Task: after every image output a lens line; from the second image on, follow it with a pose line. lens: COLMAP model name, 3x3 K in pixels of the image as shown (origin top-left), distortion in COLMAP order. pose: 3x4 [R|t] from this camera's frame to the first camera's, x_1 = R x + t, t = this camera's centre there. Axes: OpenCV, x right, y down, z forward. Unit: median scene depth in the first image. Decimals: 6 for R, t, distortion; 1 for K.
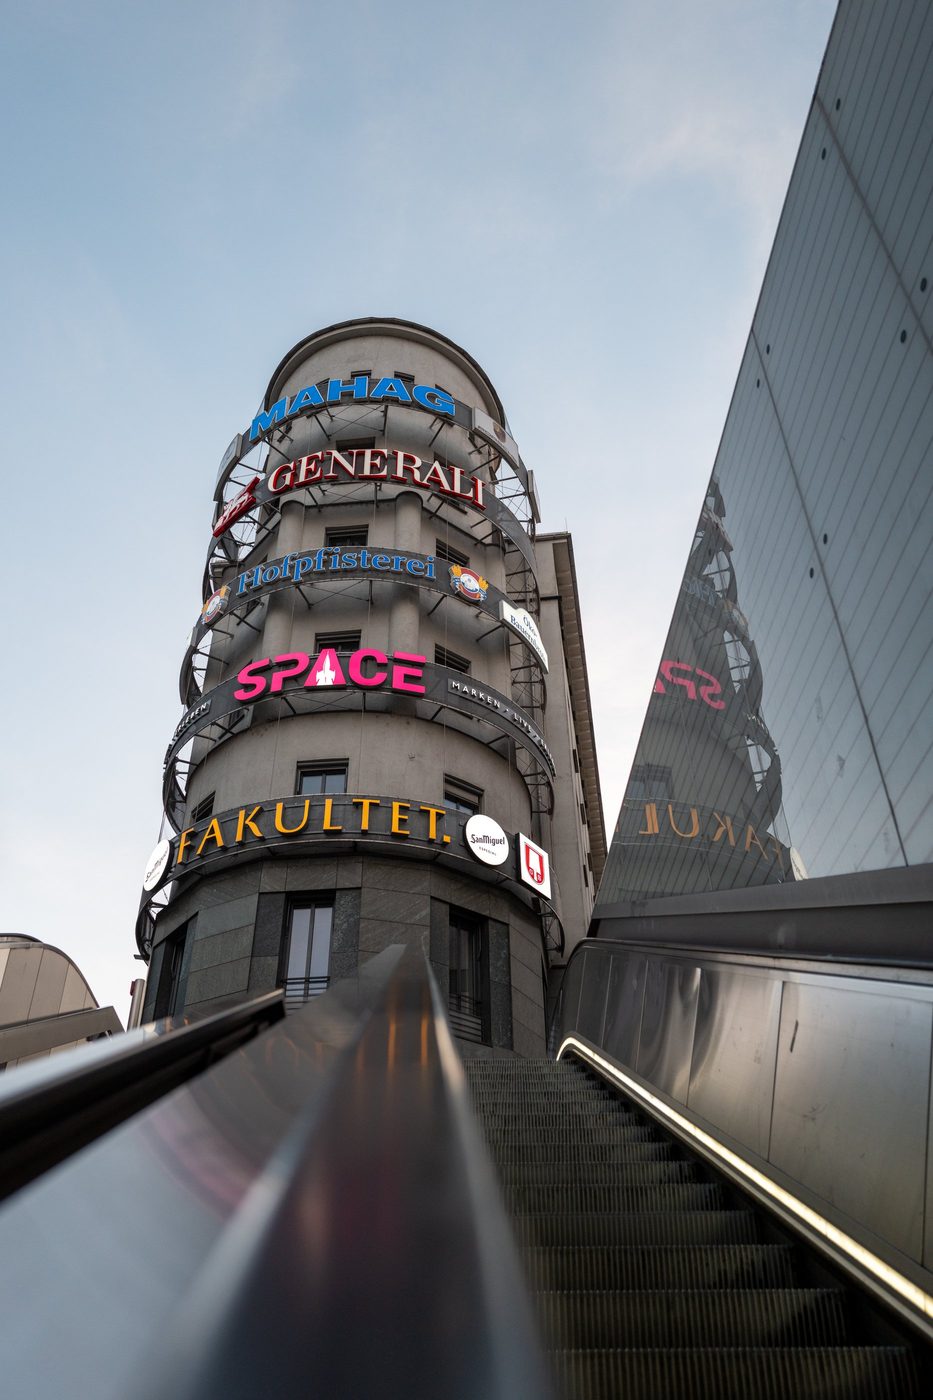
lens RADIAL K [[1093.7, 0, 466.5], [0, 1093.7, 700.0], [0, 0, 1]] dist [-0.004054, 0.000300]
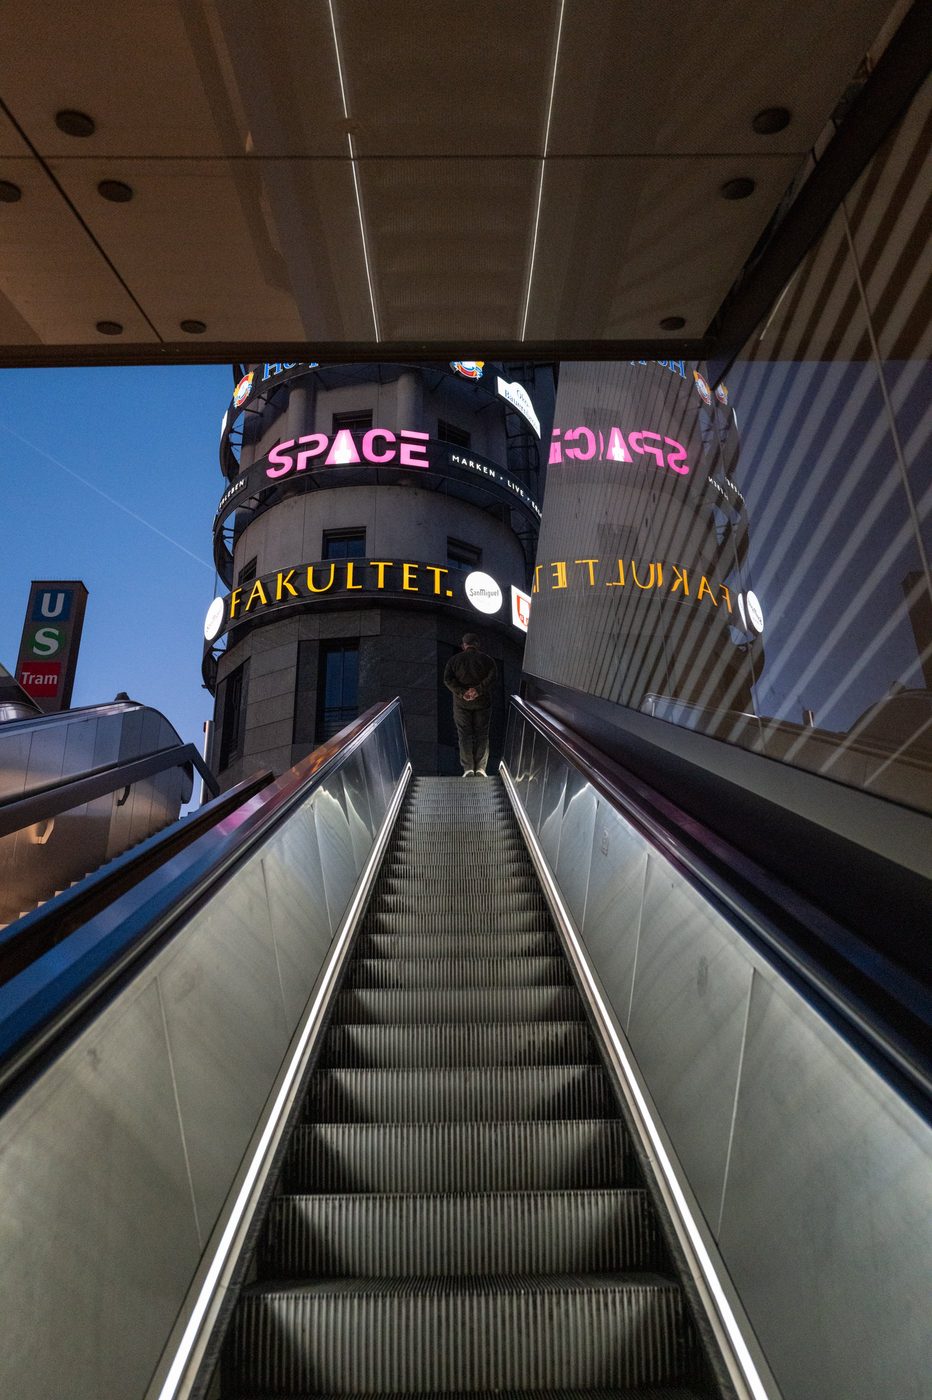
lens RADIAL K [[1093.7, 0, 466.0], [0, 1093.7, 700.0], [0, 0, 1]] dist [-0.004054, 0.000300]
pose [[0.998565, -0.016681, -0.050891, 0.057111], [0.029664, 0.963448, 0.266247, -0.076992], [0.044590, -0.267375, 0.962560, -0.184985]]
